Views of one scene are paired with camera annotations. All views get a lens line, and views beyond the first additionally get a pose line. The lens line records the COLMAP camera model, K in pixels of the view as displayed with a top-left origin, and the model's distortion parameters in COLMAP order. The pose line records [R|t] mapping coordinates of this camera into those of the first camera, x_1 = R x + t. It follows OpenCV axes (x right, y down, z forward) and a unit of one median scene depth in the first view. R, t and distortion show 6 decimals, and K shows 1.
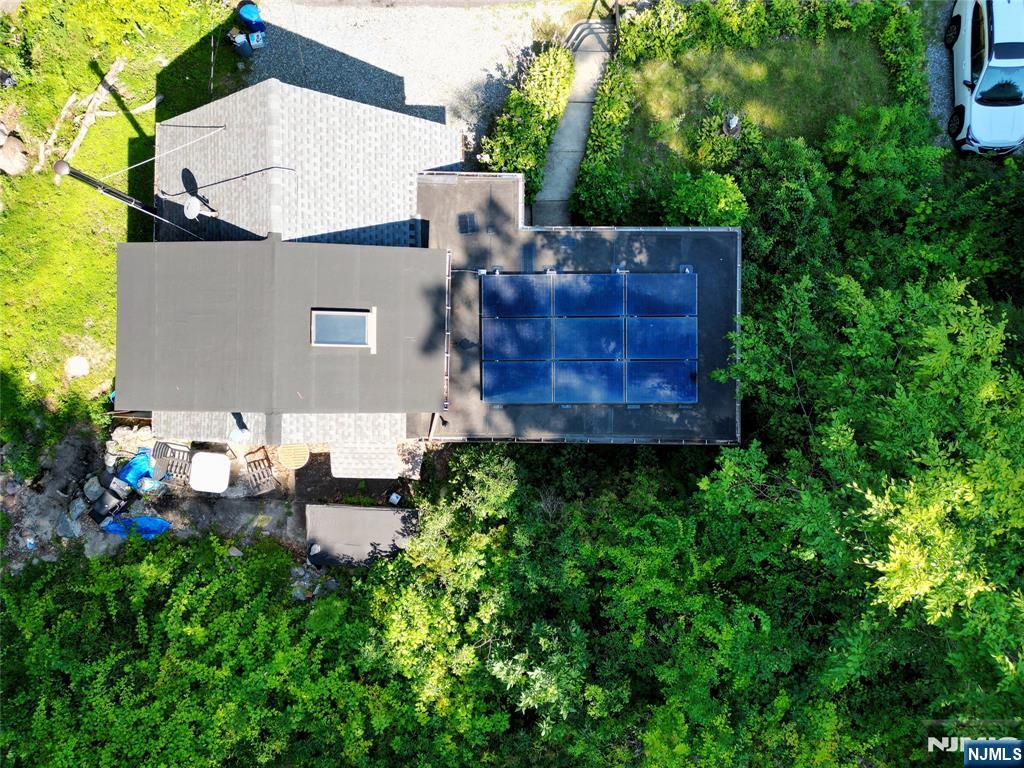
lens RADIAL K [[717.0, 0, 512.0], [0, 717.0, 384.0], [0, 0, 1]] dist [0.071764, -0.003143]
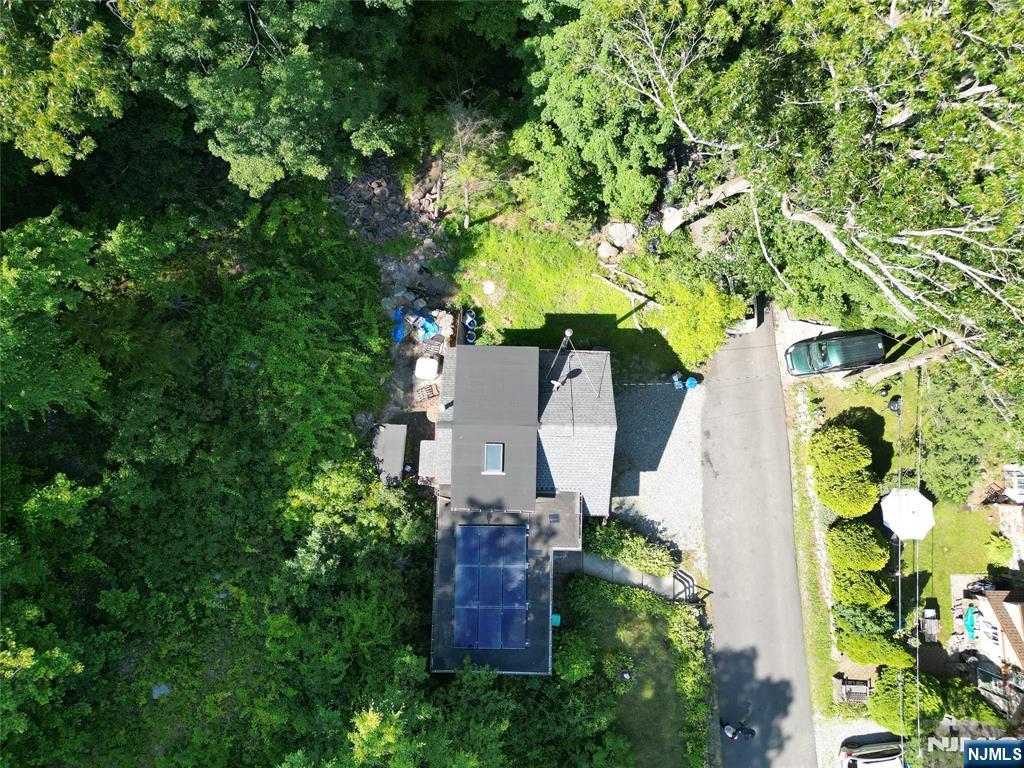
lens RADIAL K [[717.0, 0, 512.0], [0, 717.0, 384.0], [0, 0, 1]] dist [0.071764, -0.003143]
pose [[-0.013178, 0.991119, -0.132320, -0.156818], [-0.999747, -0.010649, 0.019803, -0.145176], [0.018218, 0.132548, 0.991009, -0.866110]]
